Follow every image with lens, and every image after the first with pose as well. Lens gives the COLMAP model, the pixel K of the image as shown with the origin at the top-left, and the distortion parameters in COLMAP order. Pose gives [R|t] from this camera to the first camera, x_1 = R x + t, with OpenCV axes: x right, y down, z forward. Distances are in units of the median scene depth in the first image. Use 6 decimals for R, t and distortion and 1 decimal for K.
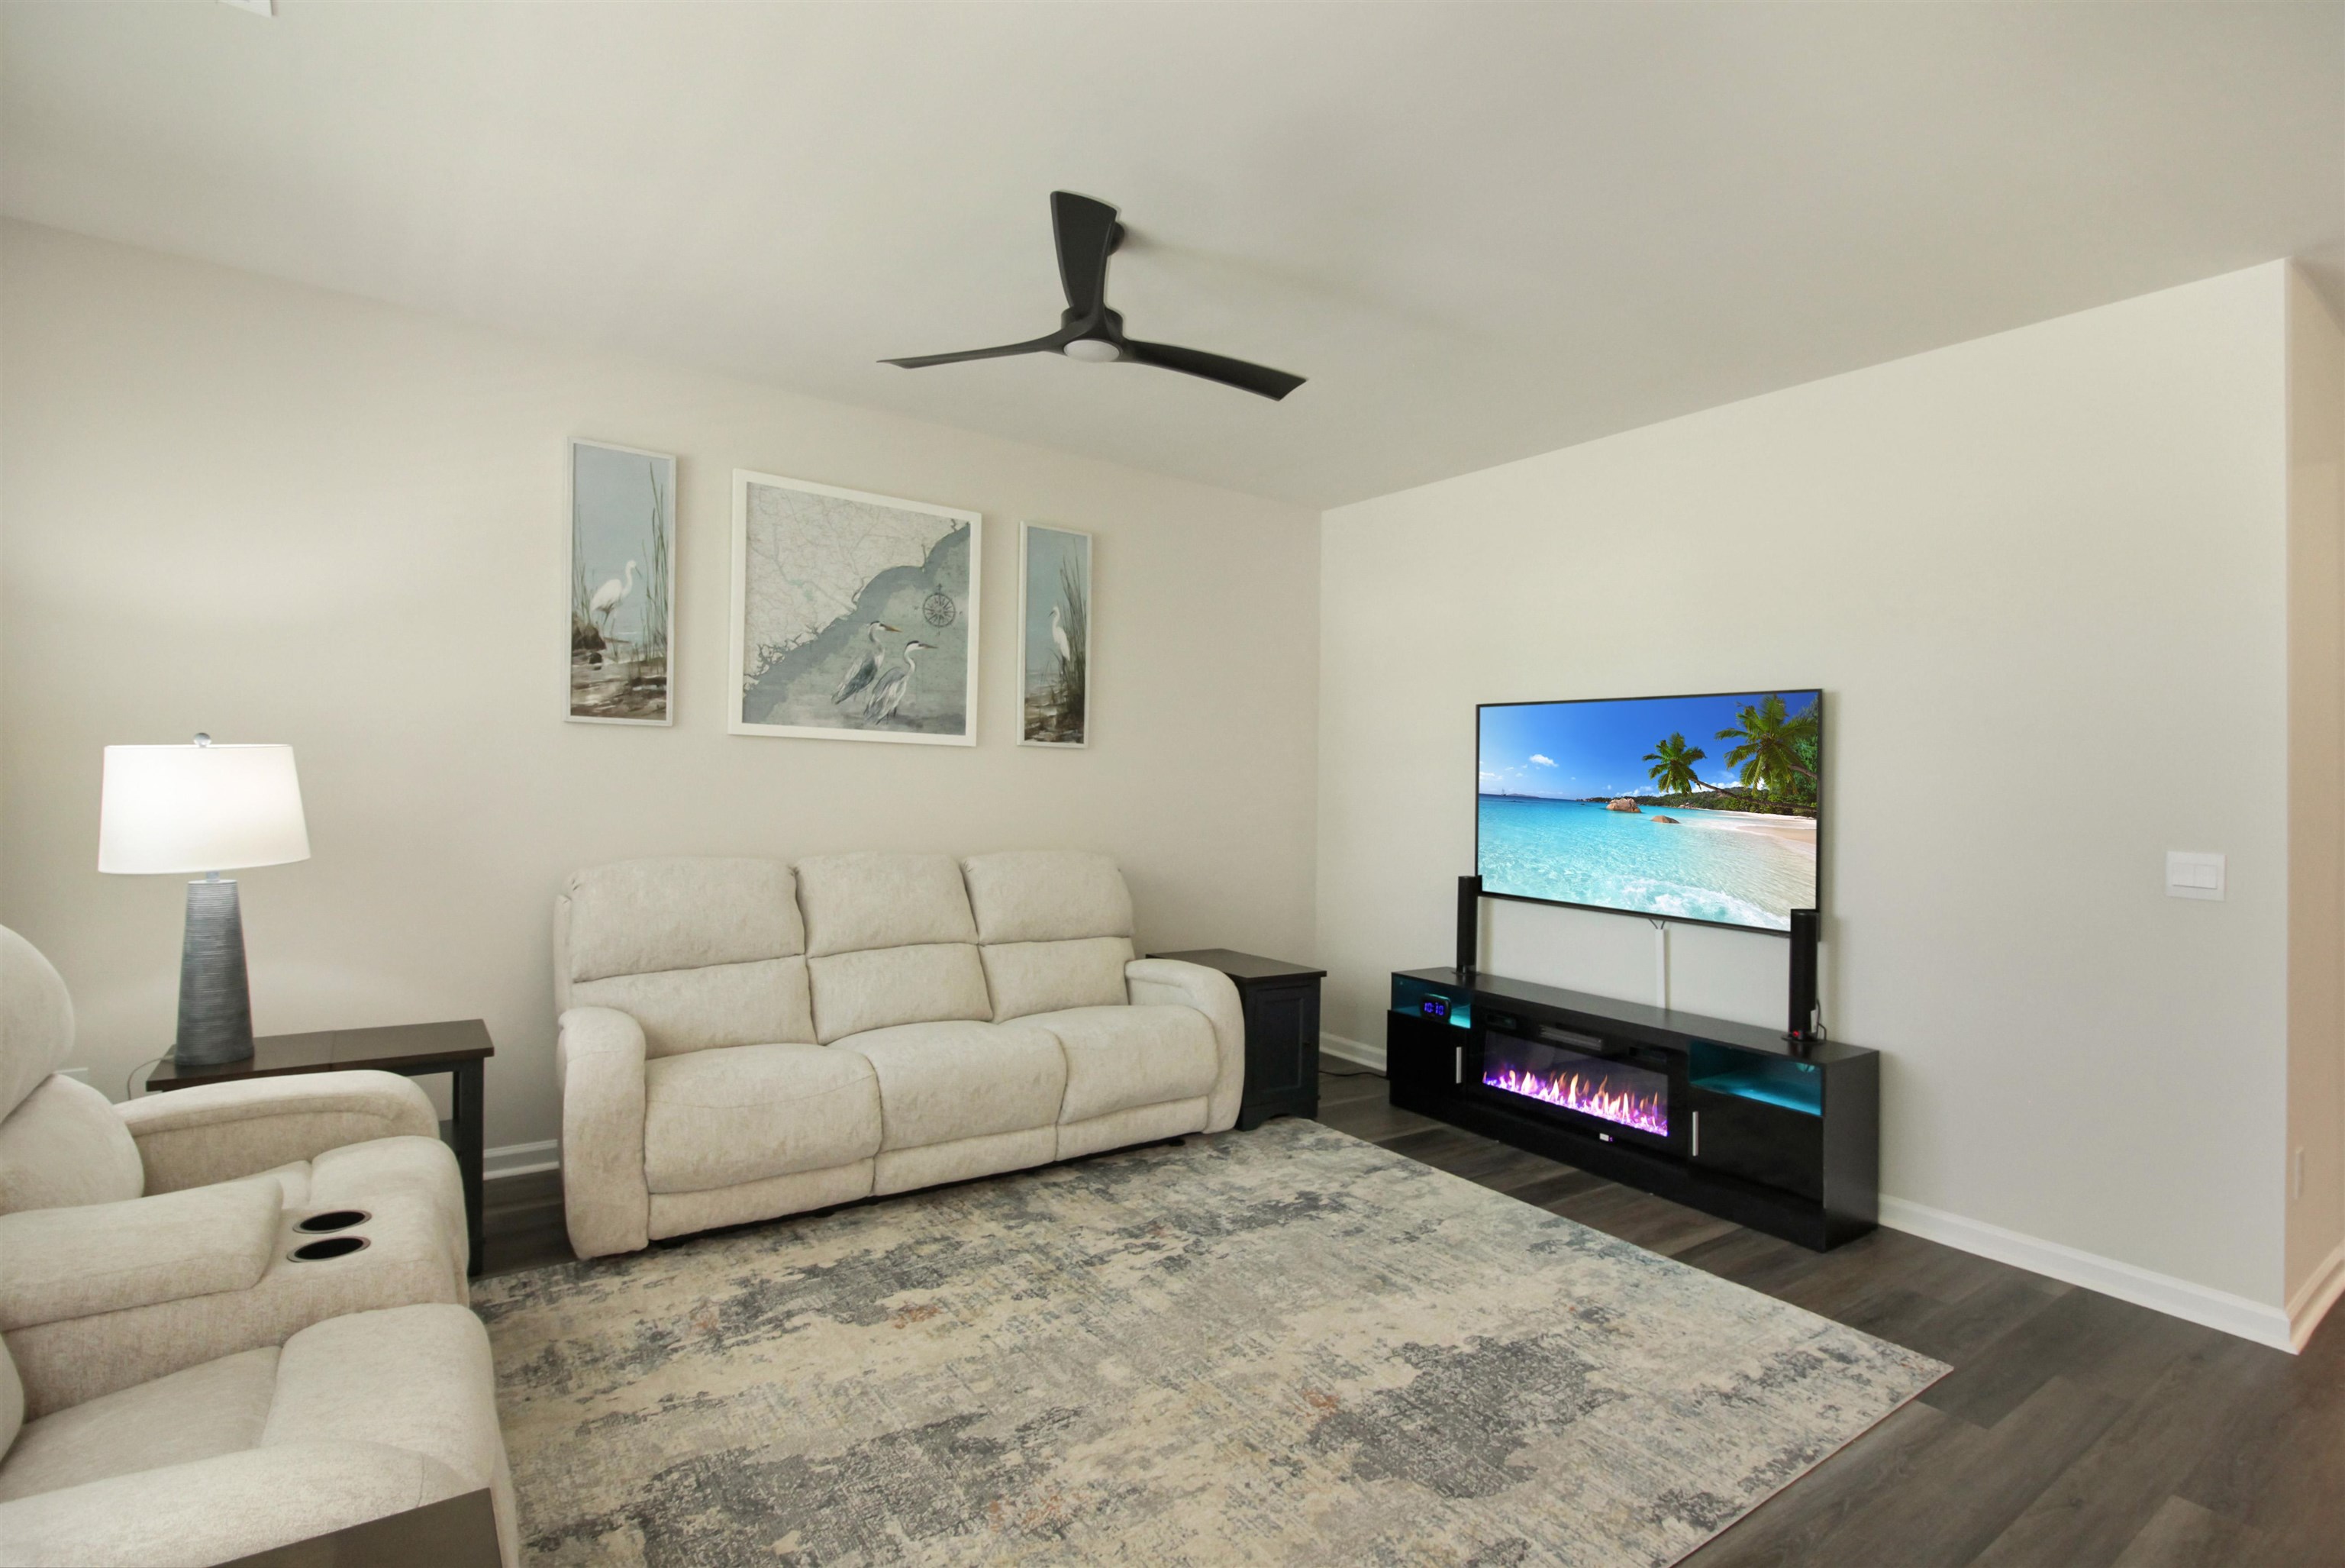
lens RADIAL K [[1078.3, 0, 1172.5], [0, 1078.3, 784.0], [0, 0, 1]] dist [0.034502, -0.035407]
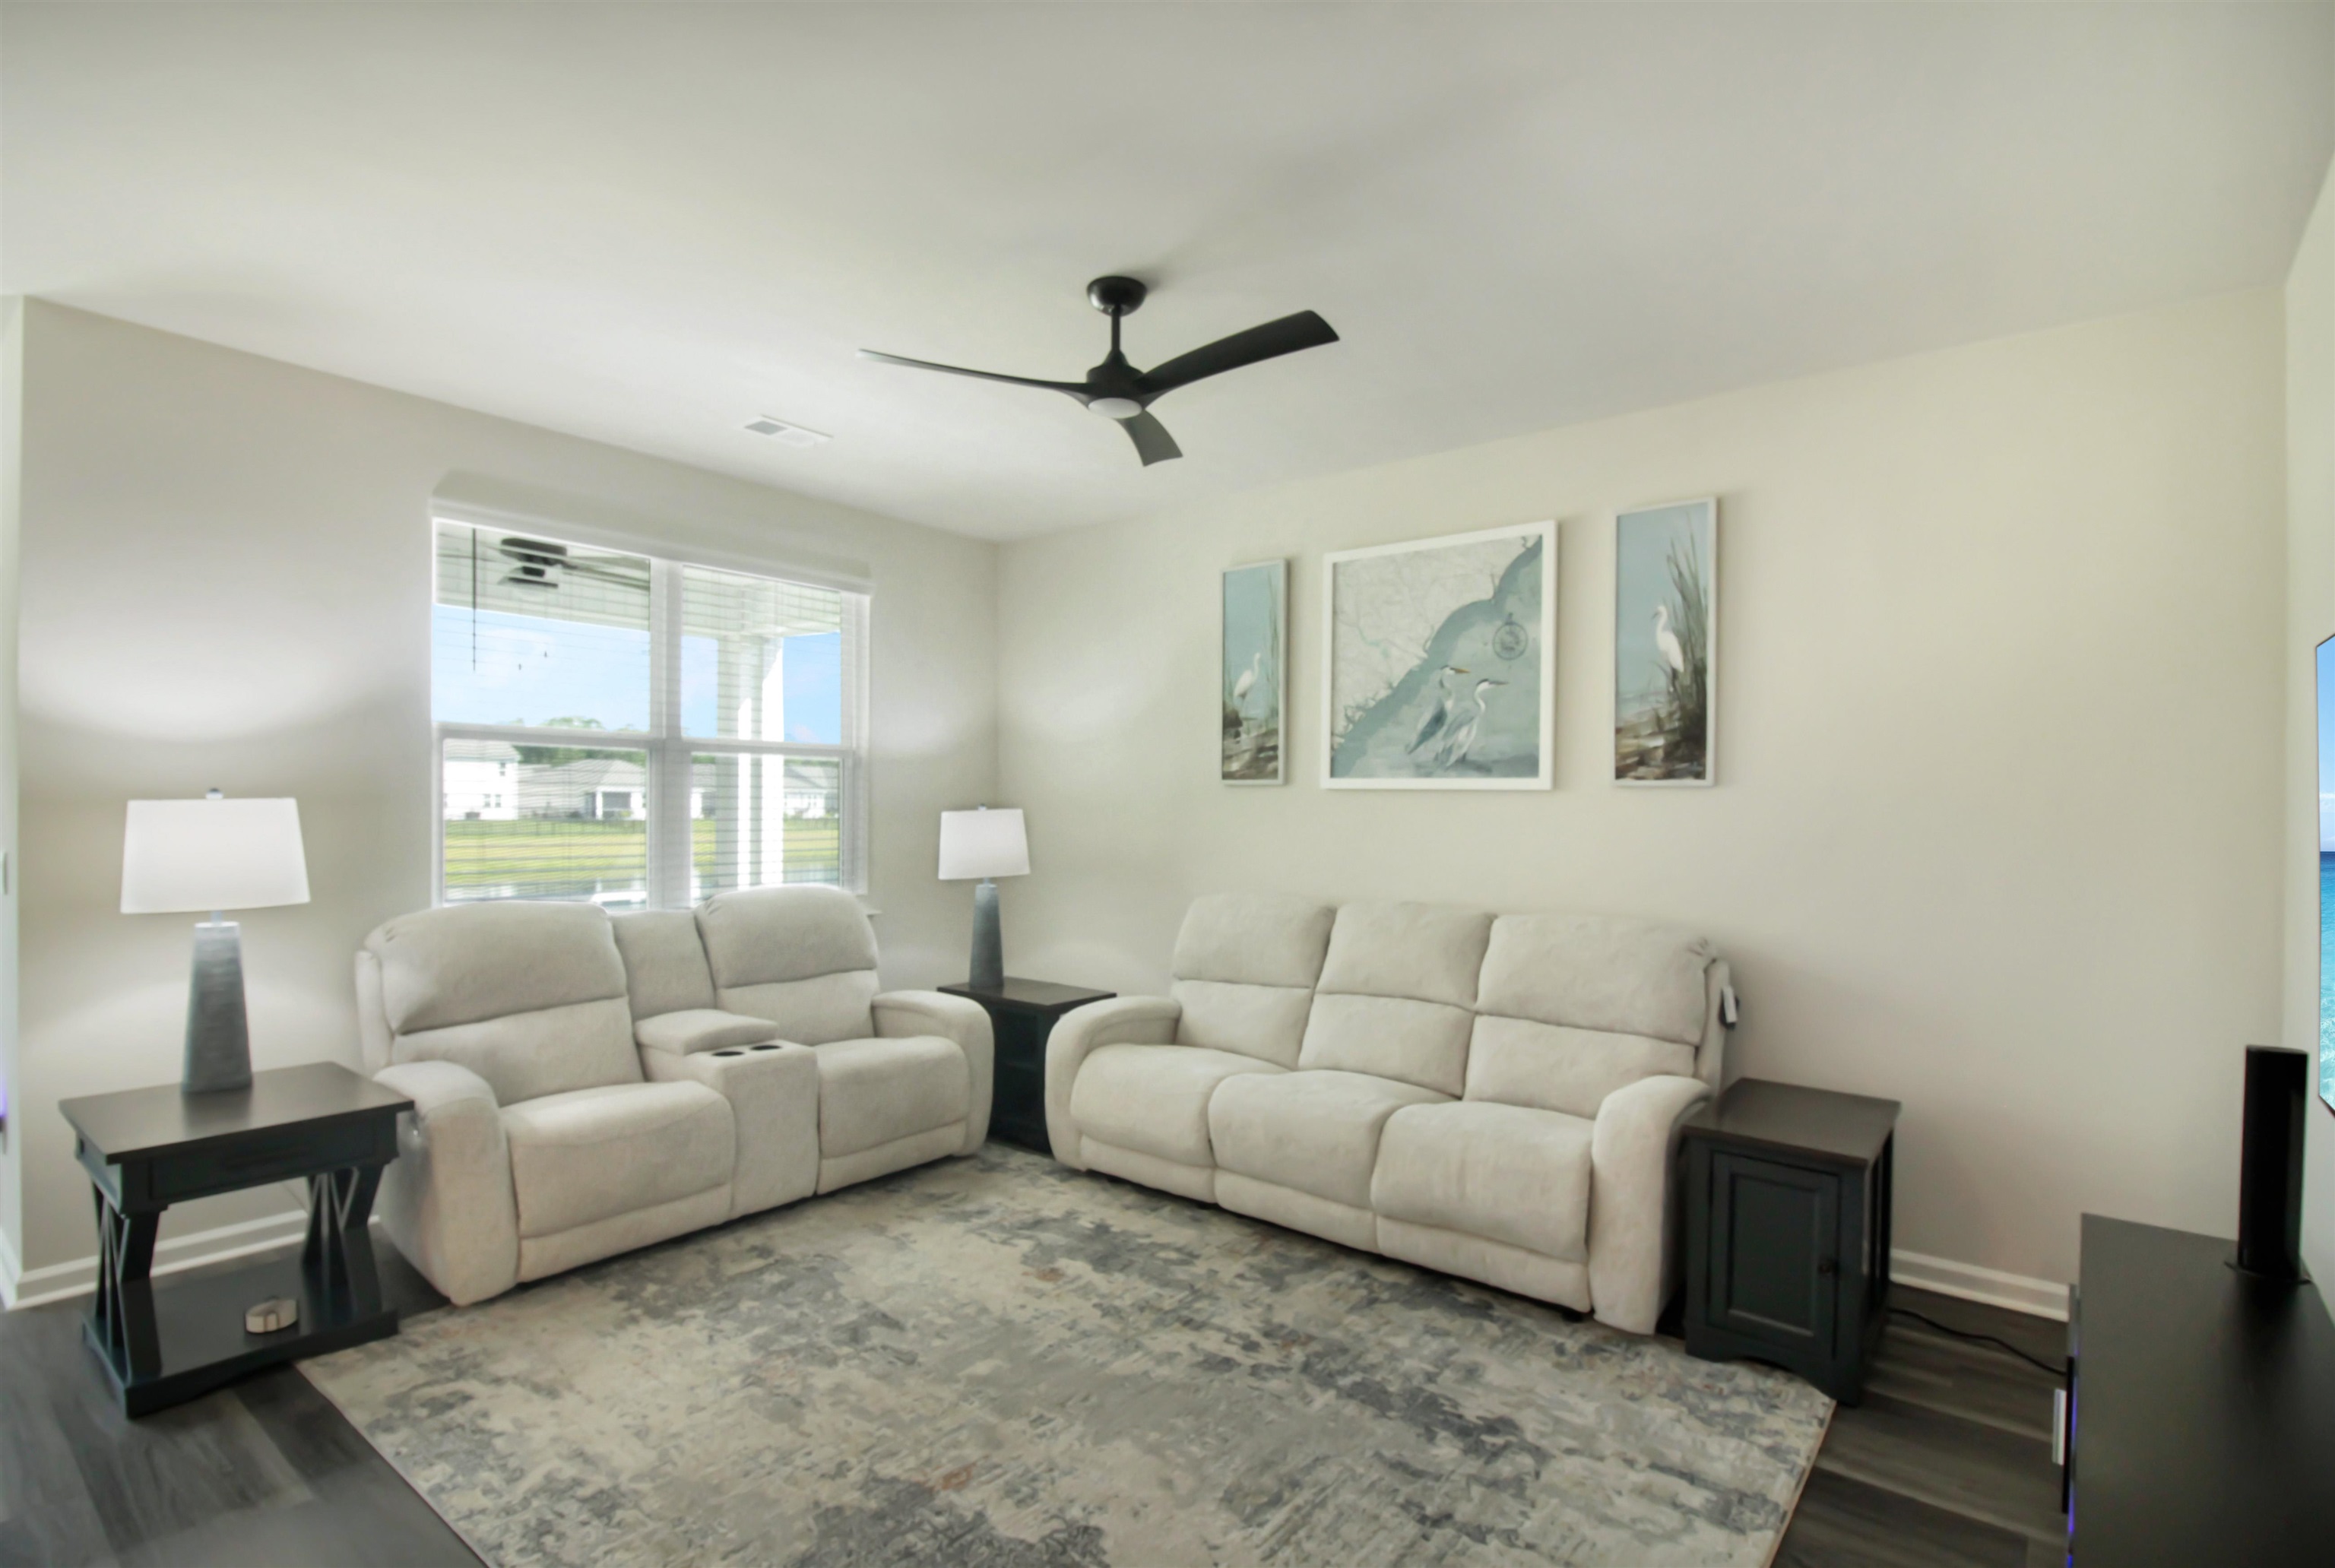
lens RADIAL K [[1086.3, 0, 1171.5], [0, 1086.3, 827.2], [0, 0, 1]] dist [0.017910, -0.011905]
pose [[0.307727, -0.004100, -0.951466, 0.646249], [-0.003985, 0.999976, -0.005598, 0.001313], [0.951466, 0.005514, 0.307704, 0.516560]]
